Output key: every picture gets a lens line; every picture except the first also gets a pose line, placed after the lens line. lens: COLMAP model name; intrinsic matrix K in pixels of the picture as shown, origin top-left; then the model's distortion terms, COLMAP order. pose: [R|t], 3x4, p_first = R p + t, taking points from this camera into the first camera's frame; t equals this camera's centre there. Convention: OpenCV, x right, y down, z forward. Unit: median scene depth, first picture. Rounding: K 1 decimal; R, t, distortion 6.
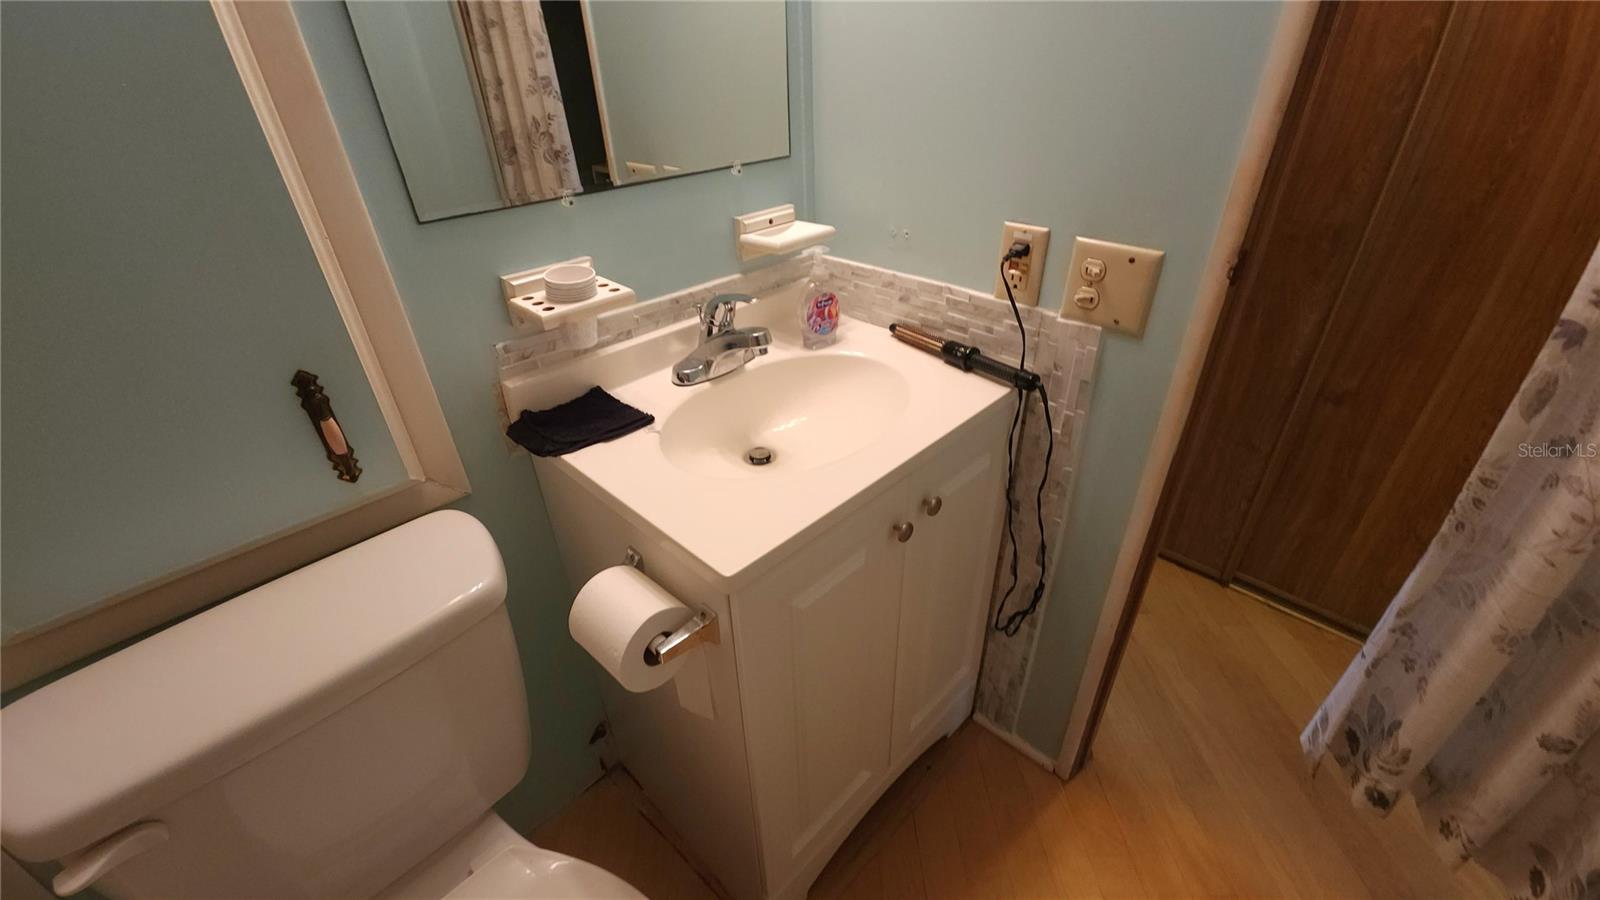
lens RADIAL K [[651.4, 0, 800.0], [0, 651.4, 450.0], [0, 0, 1]] dist [0.000664, 0.000103]
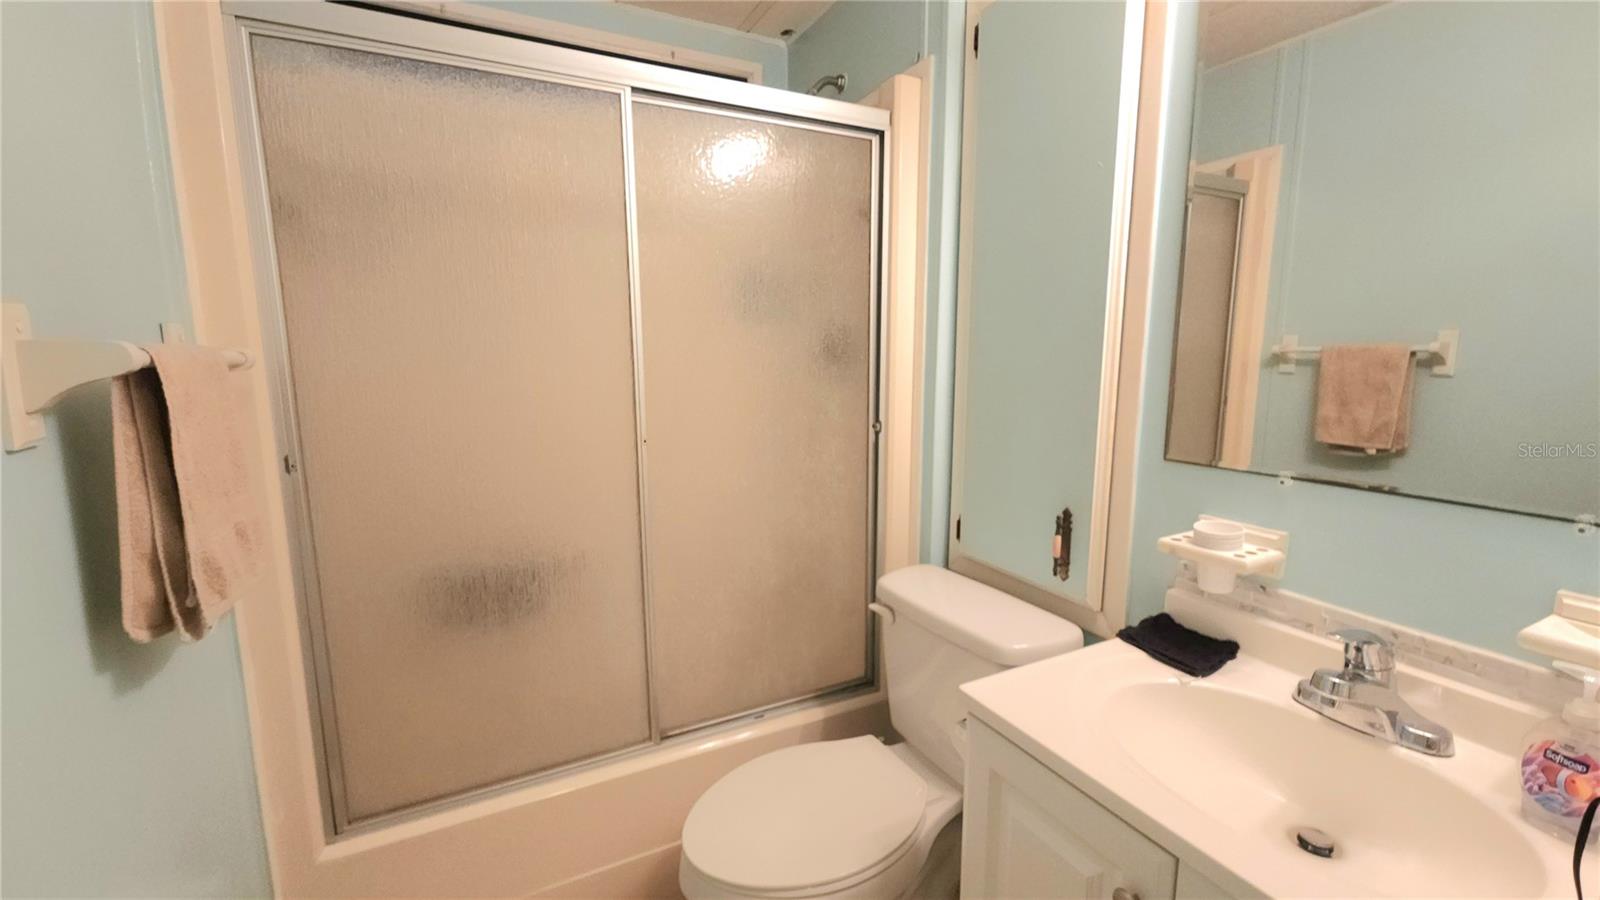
lens RADIAL K [[651.4, 0, 800.0], [0, 651.4, 450.0], [0, 0, 1]] dist [0.000664, 0.000103]
pose [[-0.308559, 0.170525, -0.935795, 0.794920], [-0.495409, 0.811025, 0.311140, -0.316442], [0.812011, 0.559606, -0.165770, 0.432865]]
